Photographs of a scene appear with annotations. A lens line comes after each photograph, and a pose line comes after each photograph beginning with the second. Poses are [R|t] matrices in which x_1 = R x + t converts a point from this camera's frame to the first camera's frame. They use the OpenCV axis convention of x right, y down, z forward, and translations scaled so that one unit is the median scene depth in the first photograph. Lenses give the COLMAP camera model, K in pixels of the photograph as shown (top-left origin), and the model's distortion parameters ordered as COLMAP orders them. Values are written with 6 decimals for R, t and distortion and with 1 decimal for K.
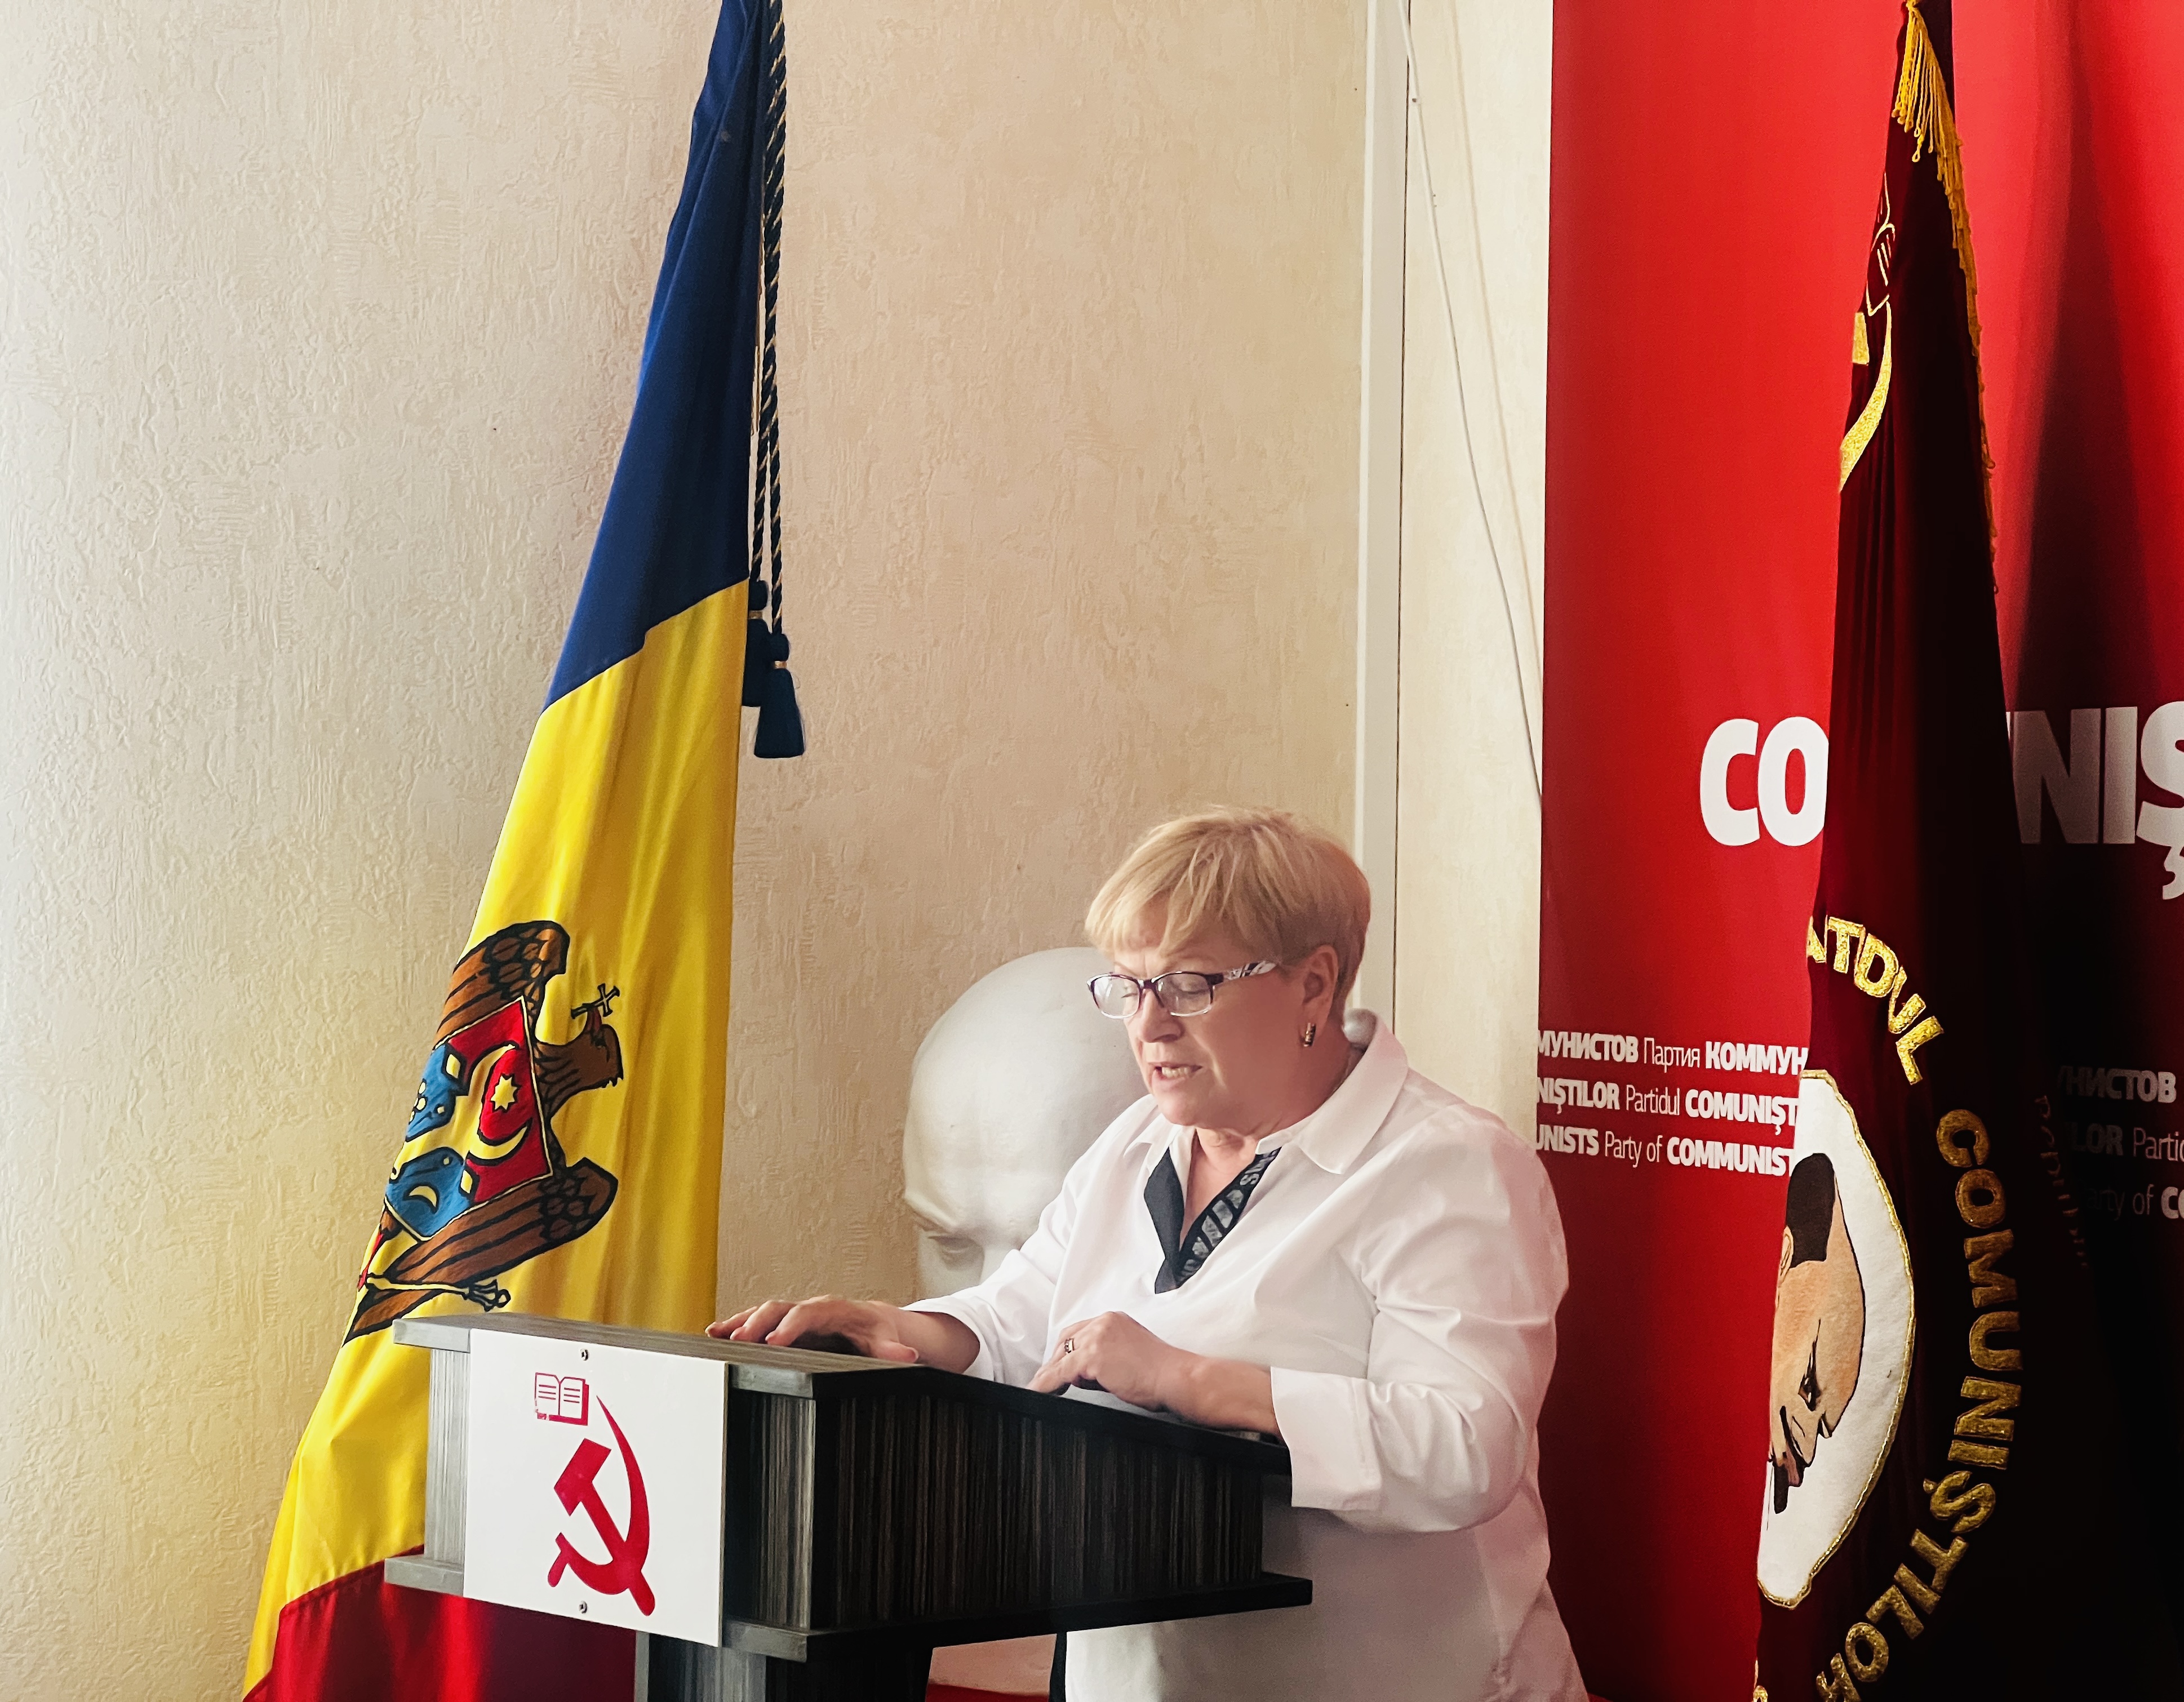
lens RADIAL K [[4907.2, 0, 1145.6], [0, 4907.2, 859.1], [0, 0, 1]] dist [0.142772, 0.000000]
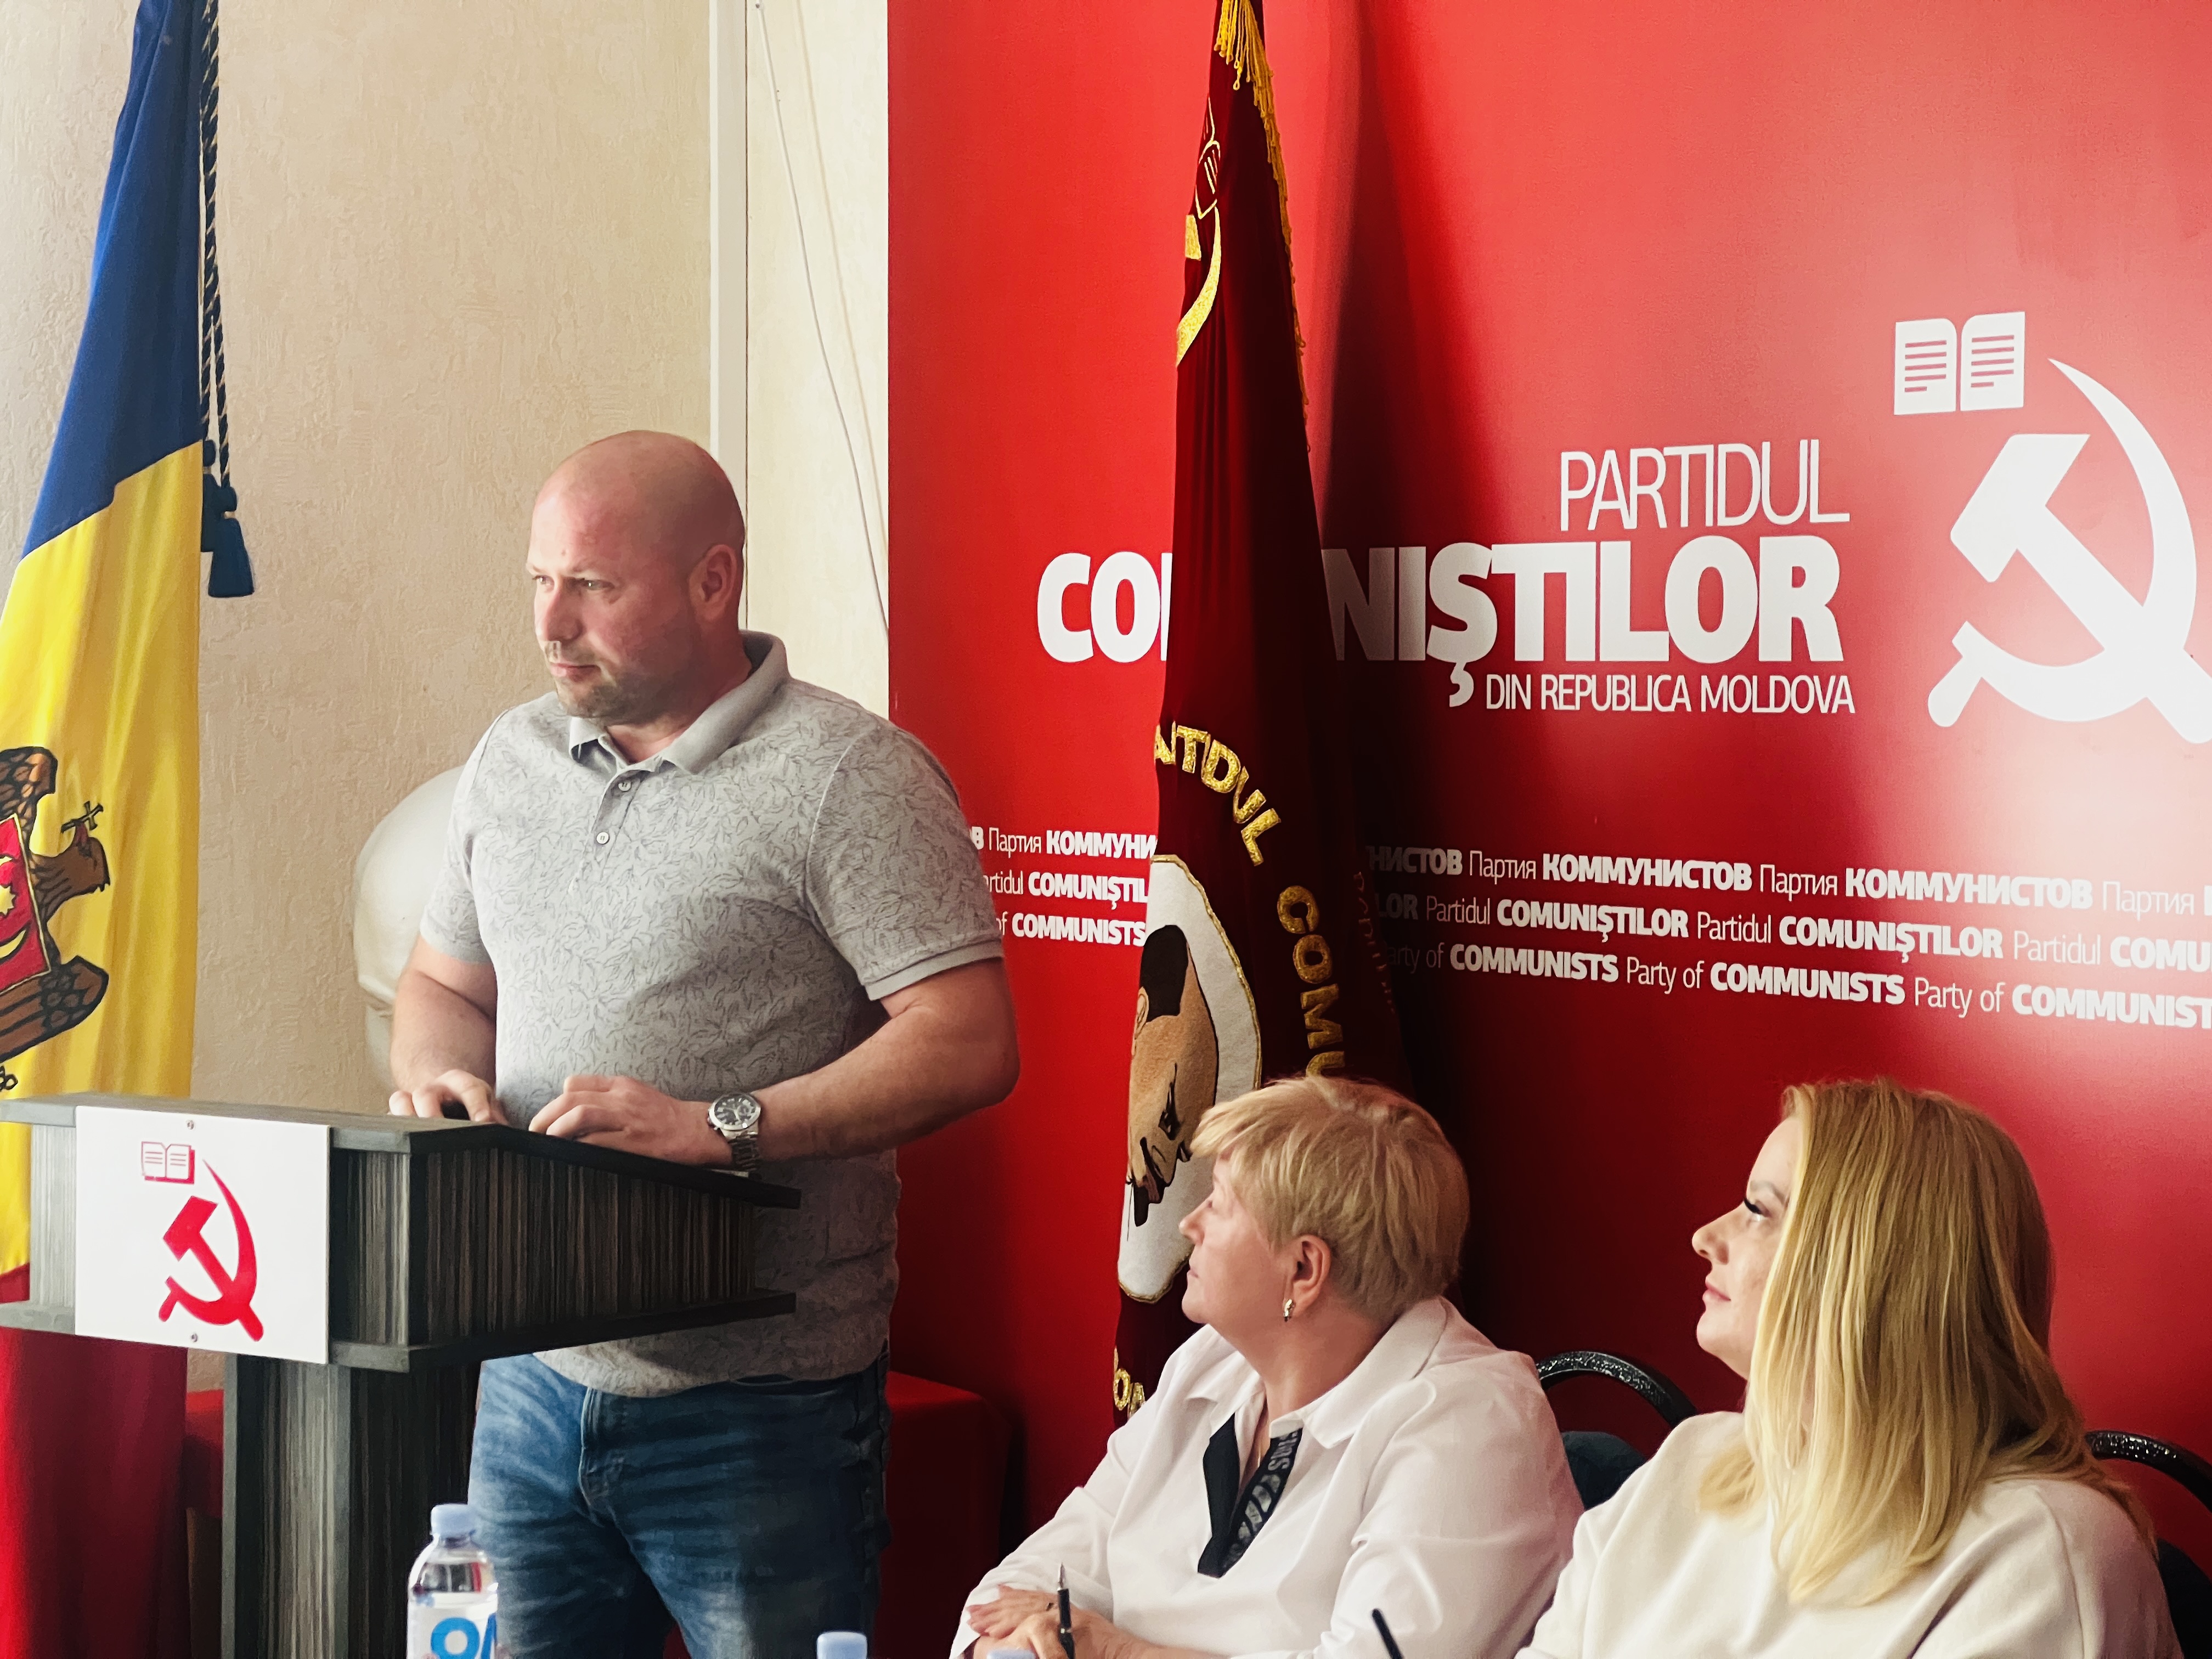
lens RADIAL K [[4788.7, 0, 1031.2], [0, 4788.7, 768.2], [0, 0, 1]] dist [0.127102, 0.000000]
pose [[0.986862, -0.019613, 0.160369, -0.073843], [0.015012, 0.999442, 0.029849, -0.012046], [-0.160865, -0.027050, 0.986606, -0.124945]]
